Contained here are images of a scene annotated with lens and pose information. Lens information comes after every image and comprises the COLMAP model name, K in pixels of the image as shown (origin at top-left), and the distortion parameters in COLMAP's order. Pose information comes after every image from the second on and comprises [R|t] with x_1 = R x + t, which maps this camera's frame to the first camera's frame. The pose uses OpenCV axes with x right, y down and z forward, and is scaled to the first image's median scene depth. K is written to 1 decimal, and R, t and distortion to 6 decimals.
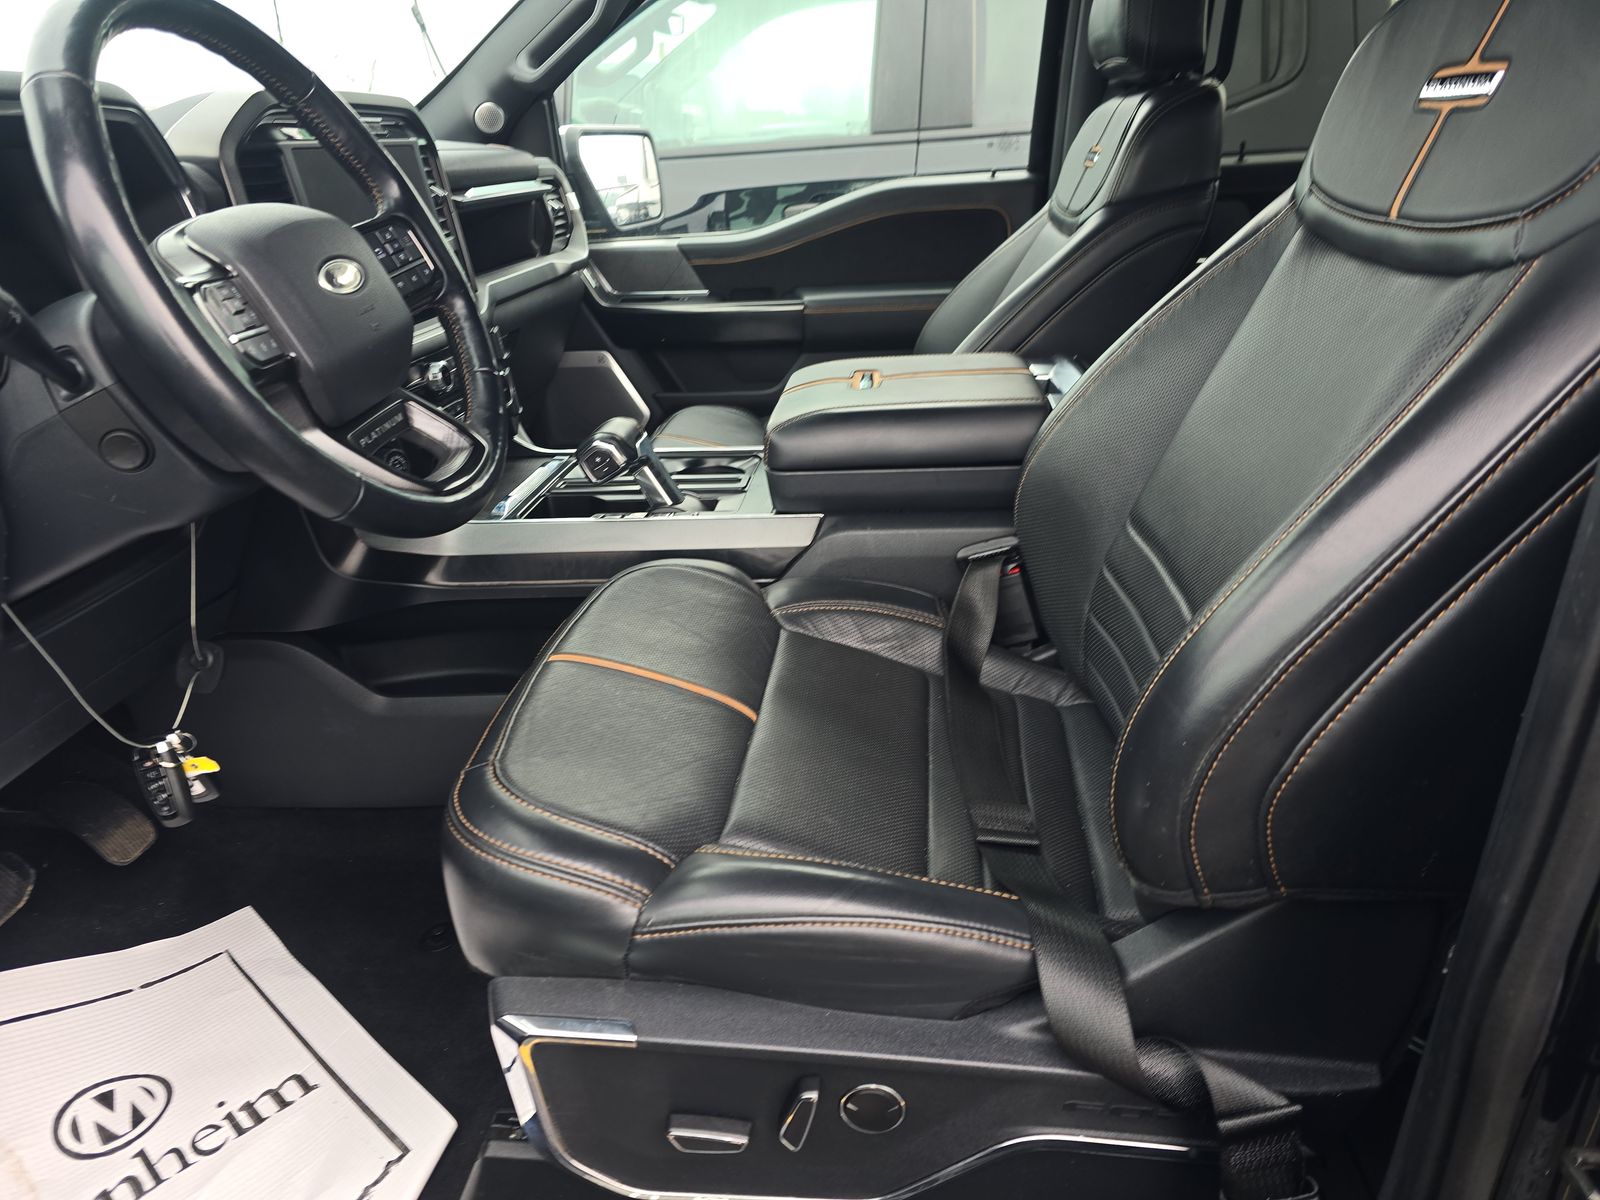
lens RADIAL K [[1013.3, 0, 773.4], [0, 1013.3, 595.9], [0, 0, 1]] dist [0.005209, -0.042938]
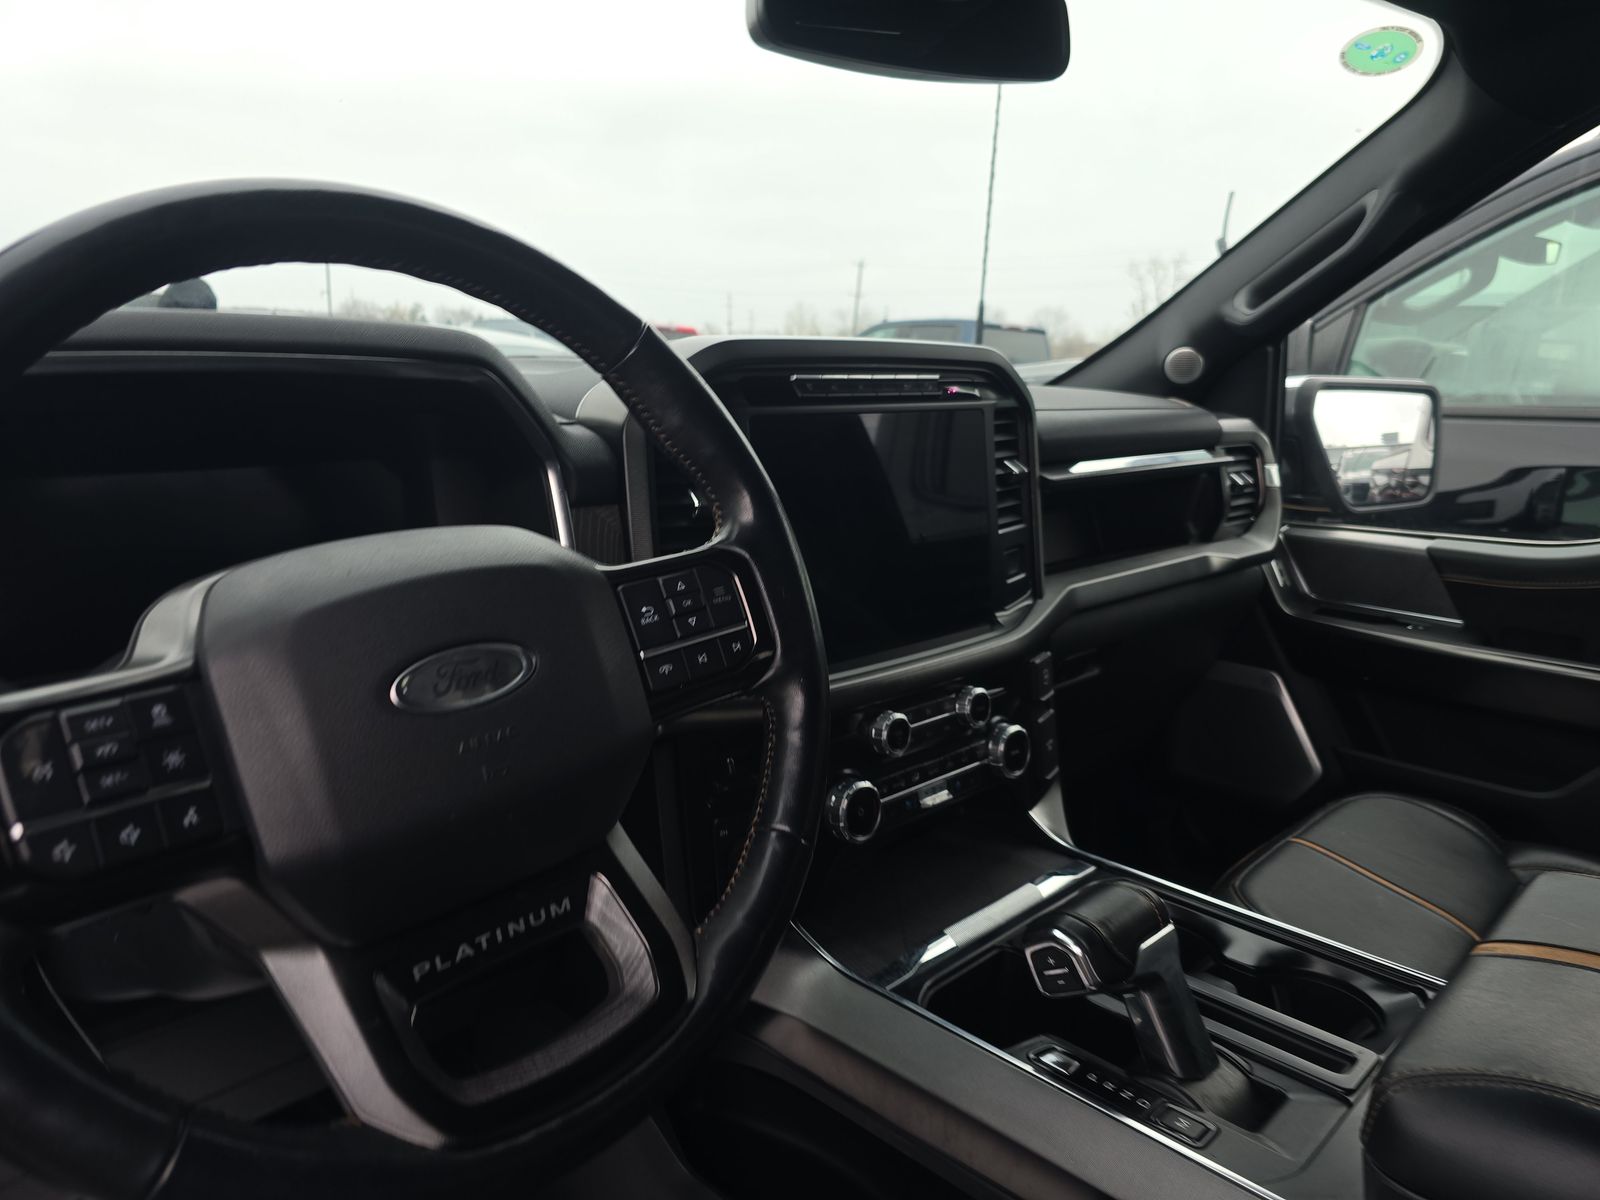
lens RADIAL K [[1013.3, 0, 773.4], [0, 1013.3, 595.9], [0, 0, 1]] dist [0.005209, -0.042938]
pose [[0.742312, 0.182110, -0.644833, 0.023096], [-0.303111, 0.949526, -0.080773, -0.141182], [0.597576, 0.255414, 0.760044, 0.254893]]
